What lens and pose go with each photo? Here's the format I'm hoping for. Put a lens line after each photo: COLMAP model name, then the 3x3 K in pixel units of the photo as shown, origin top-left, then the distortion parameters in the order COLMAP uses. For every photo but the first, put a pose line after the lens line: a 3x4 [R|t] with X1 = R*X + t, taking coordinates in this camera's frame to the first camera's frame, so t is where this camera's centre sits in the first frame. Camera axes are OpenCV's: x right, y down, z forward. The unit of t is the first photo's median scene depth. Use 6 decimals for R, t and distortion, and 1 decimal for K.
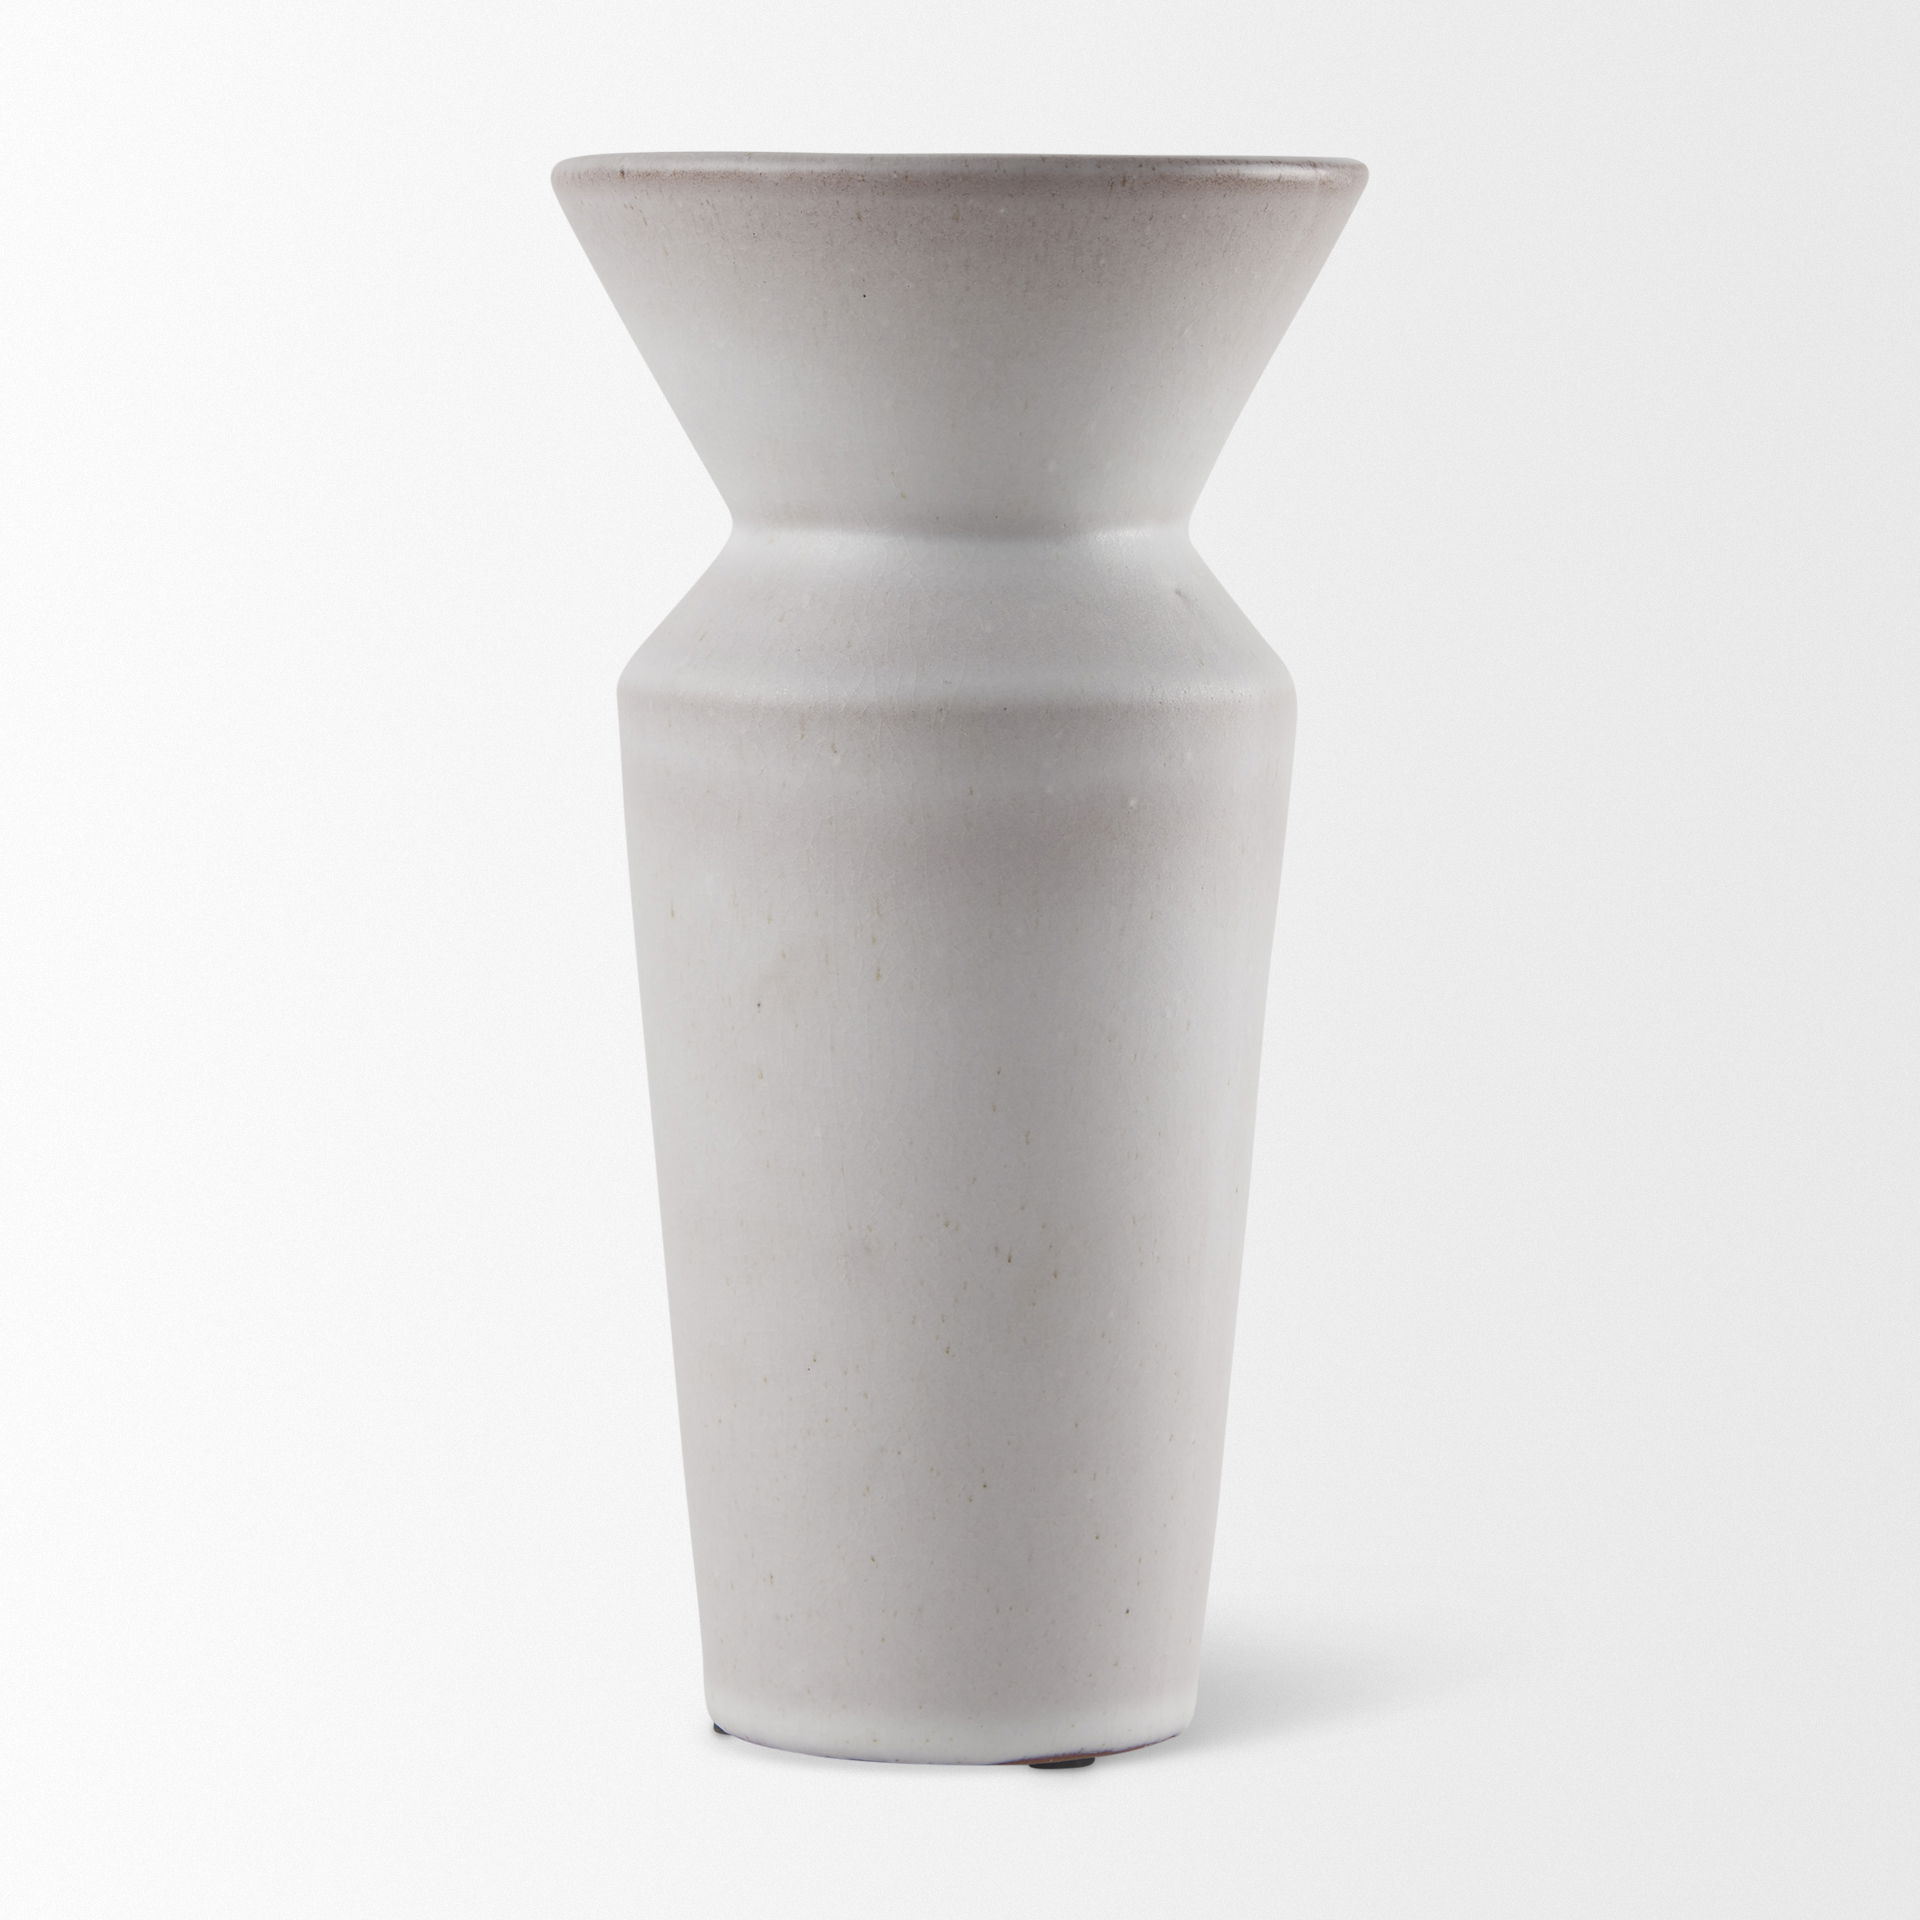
lens RADIAL K [[6030.4, 0, 960.1], [0, 6030.4, 937.6], [0, 0, 1]] dist [-0.038507, 0.000000]
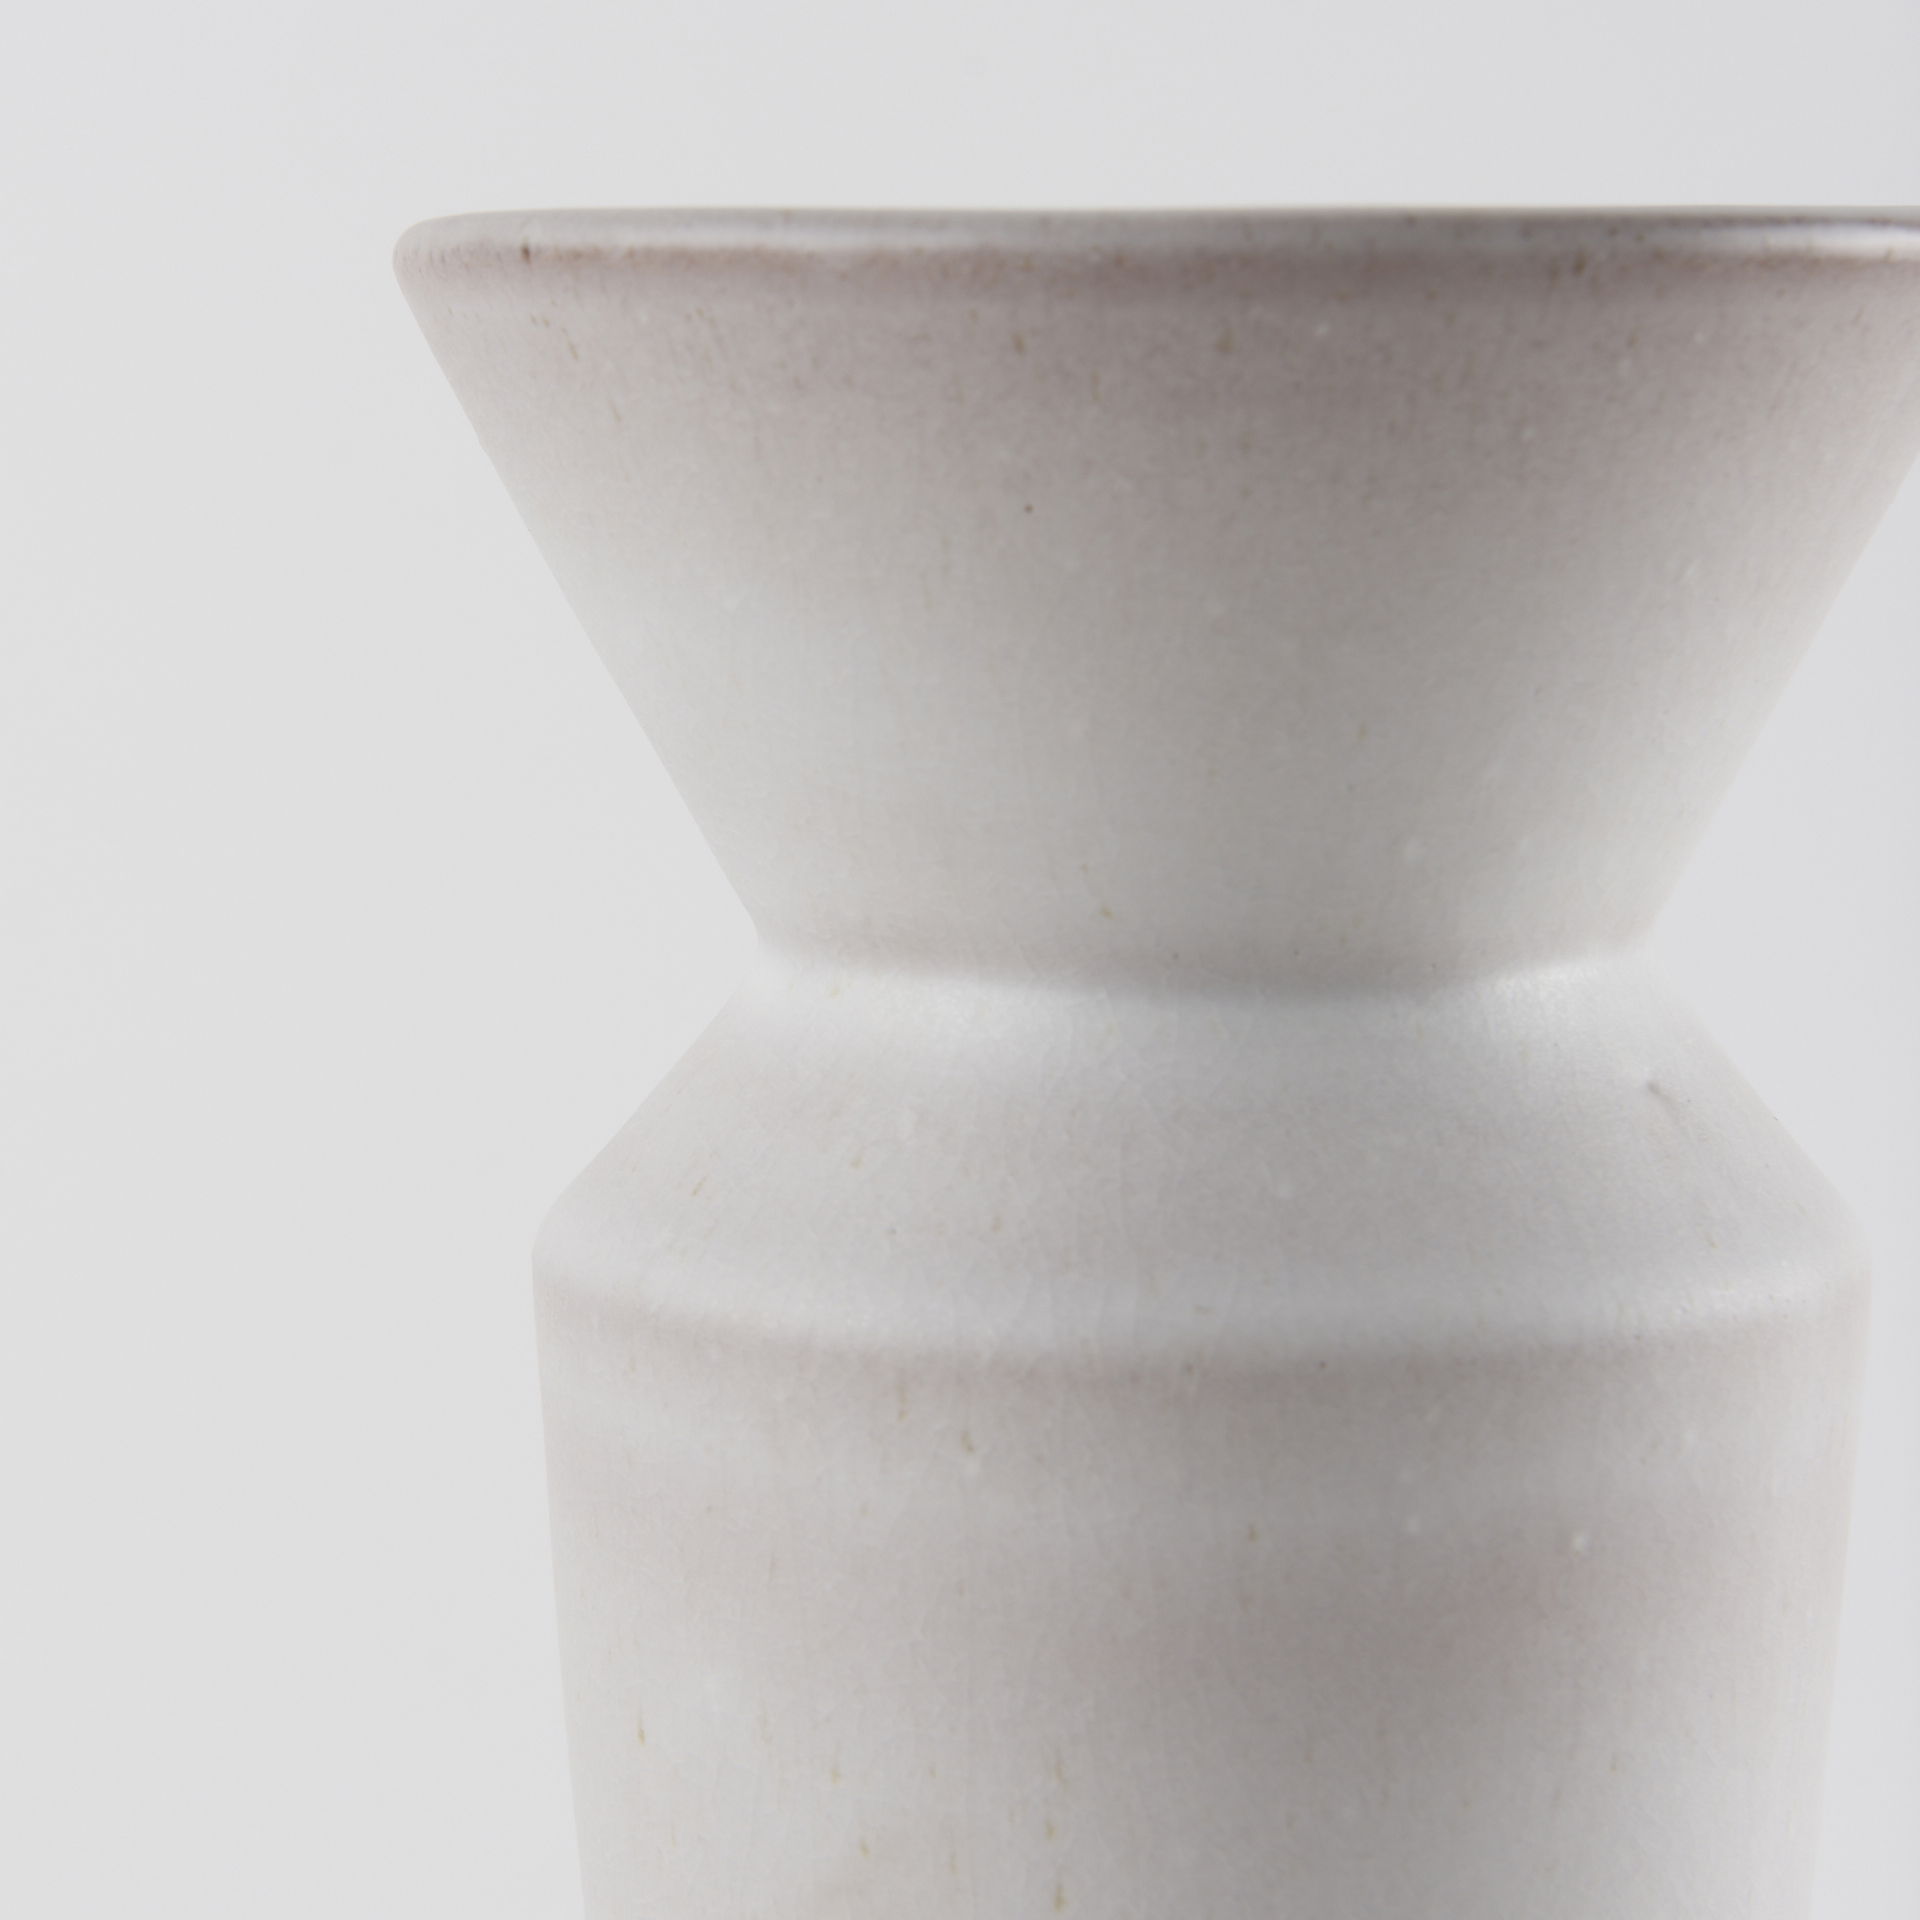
lens RADIAL K [[6030.4, 0, 844.8], [0, 6030.4, 1100.1], [0, 0, 1]] dist [-0.038507, 0.000000]
pose [[0.999545, -0.002973, -0.030032, -0.016041], [0.003693, 0.999706, 0.023949, -0.070264], [0.029952, -0.024049, 0.999262, 0.514916]]
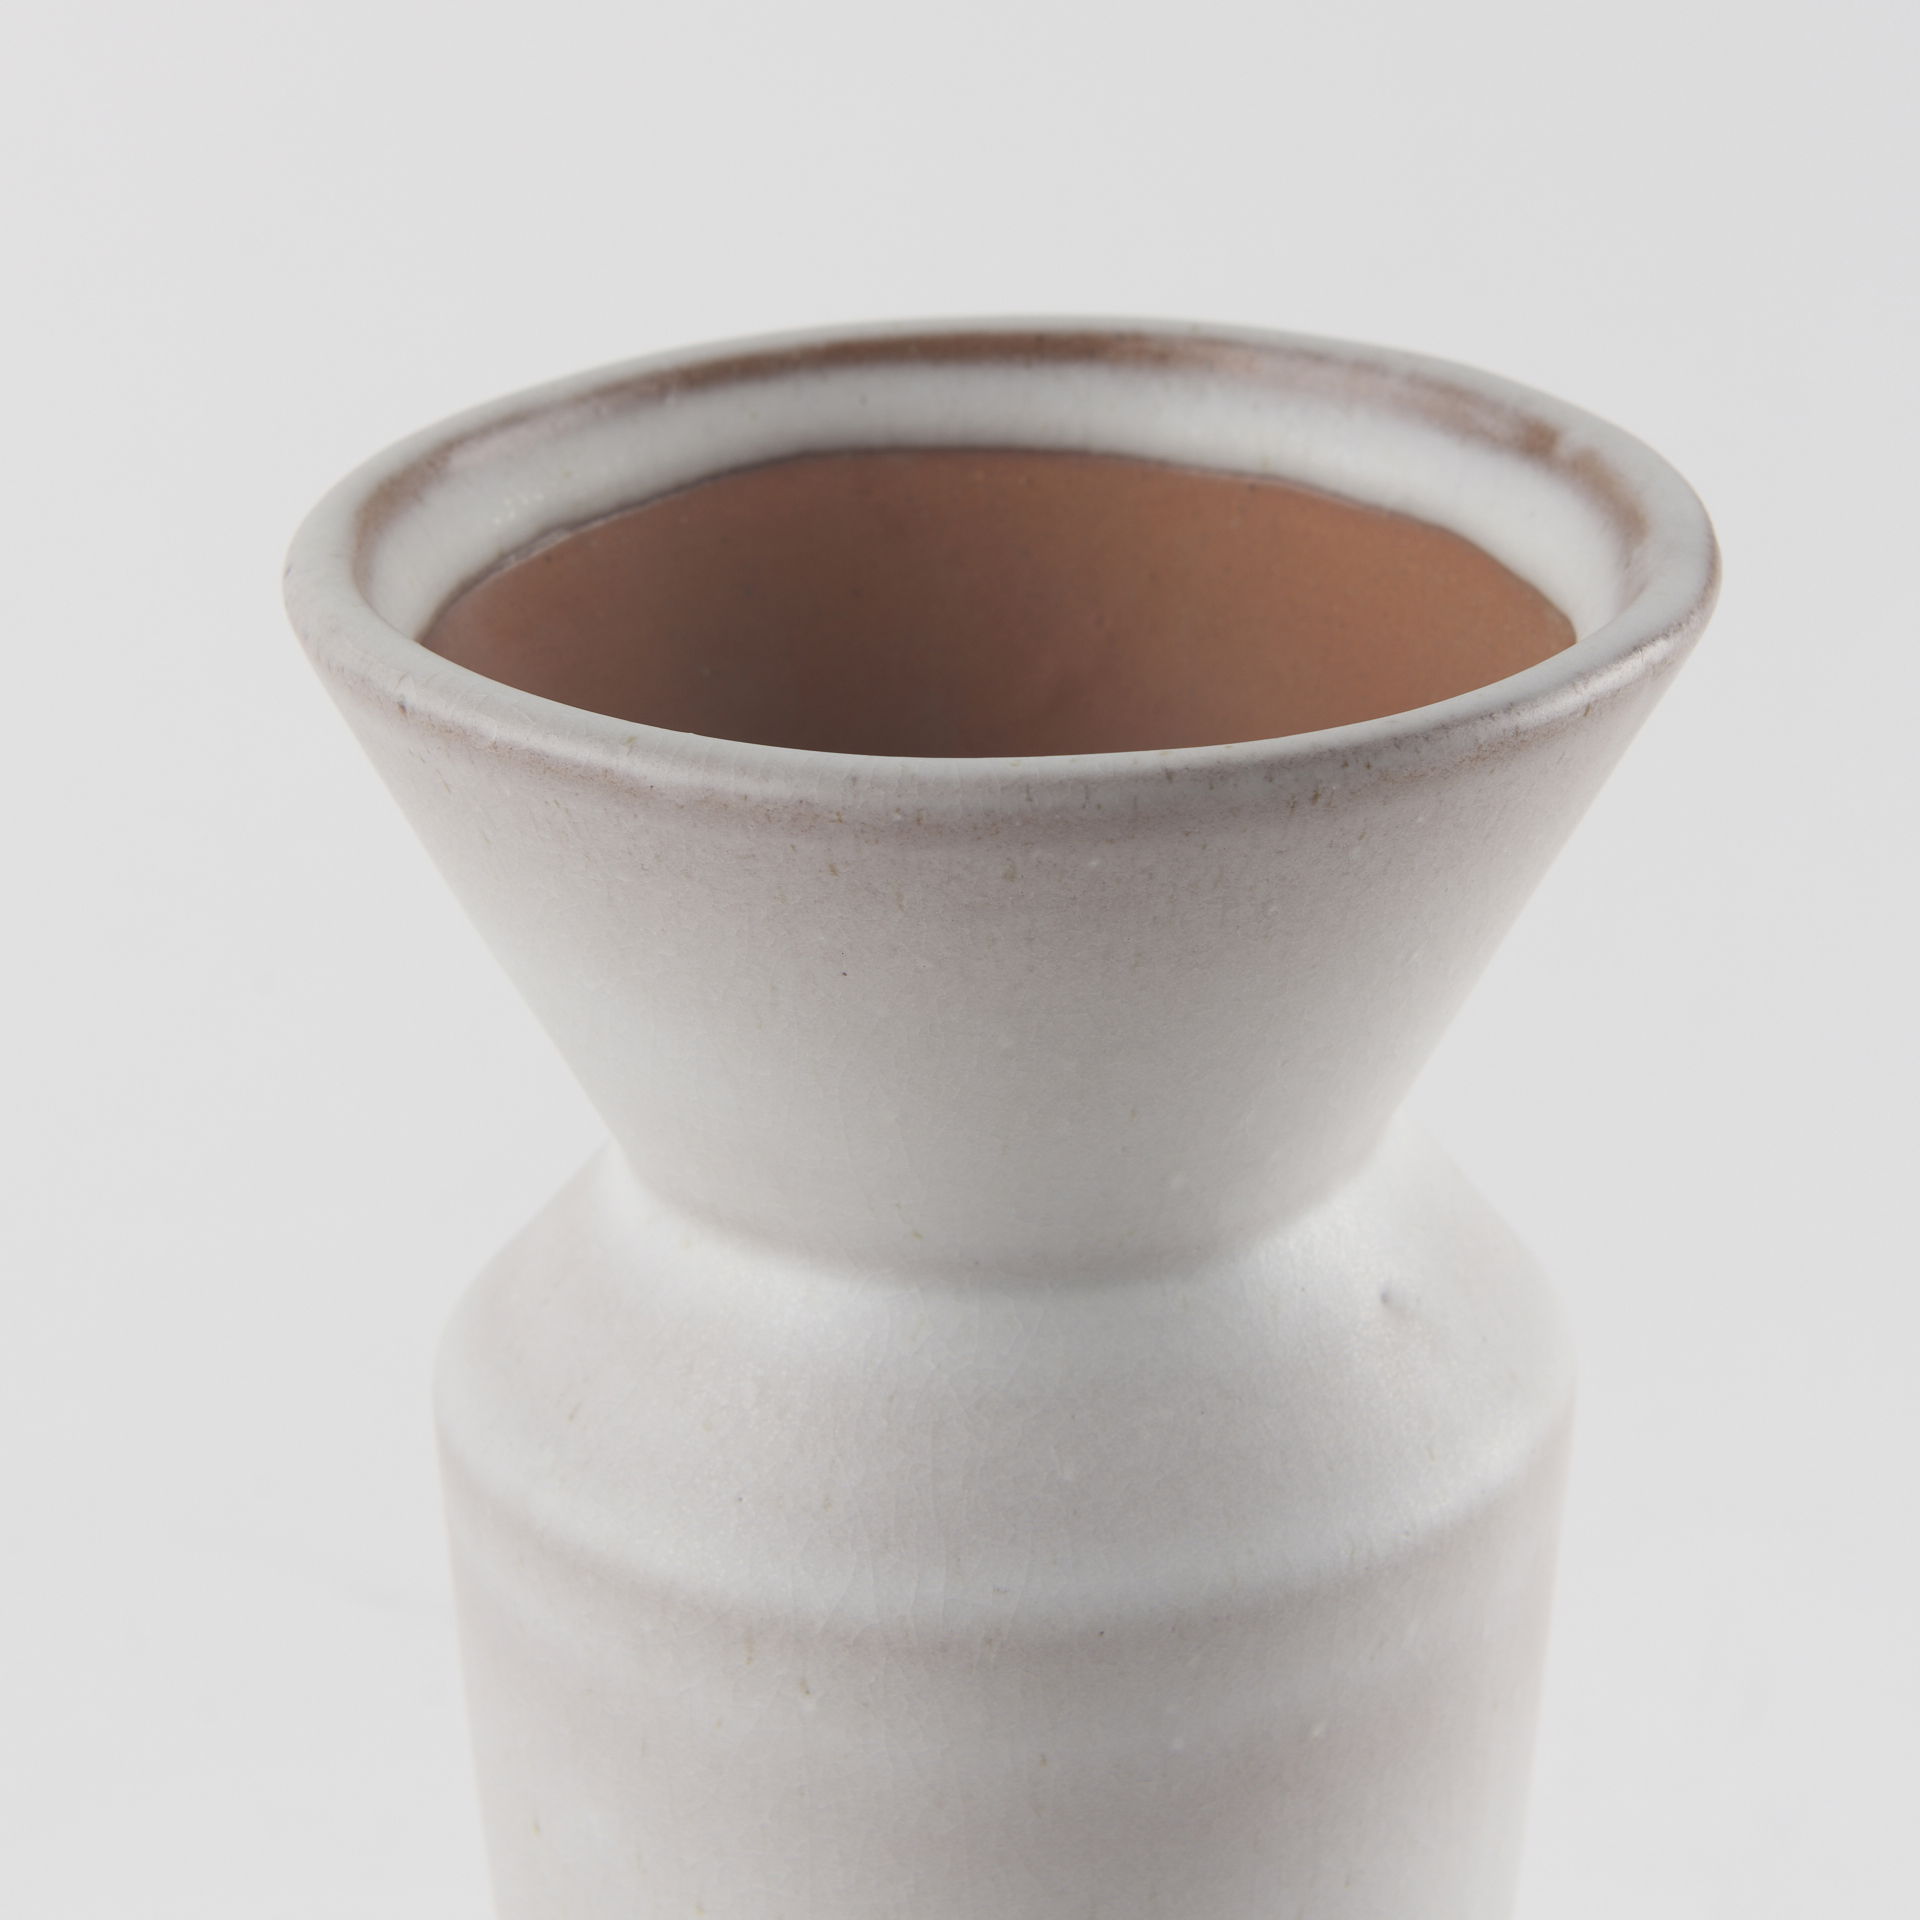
lens RADIAL K [[6030.4, 0, 1033.1], [0, 6030.4, 659.2], [0, 0, 1]] dist [-0.038507, 0.000000]
pose [[0.999738, -0.014179, 0.017959, -0.007976], [0.009363, 0.969642, 0.244351, -0.266763], [-0.020879, -0.244119, 0.969520, 0.462969]]
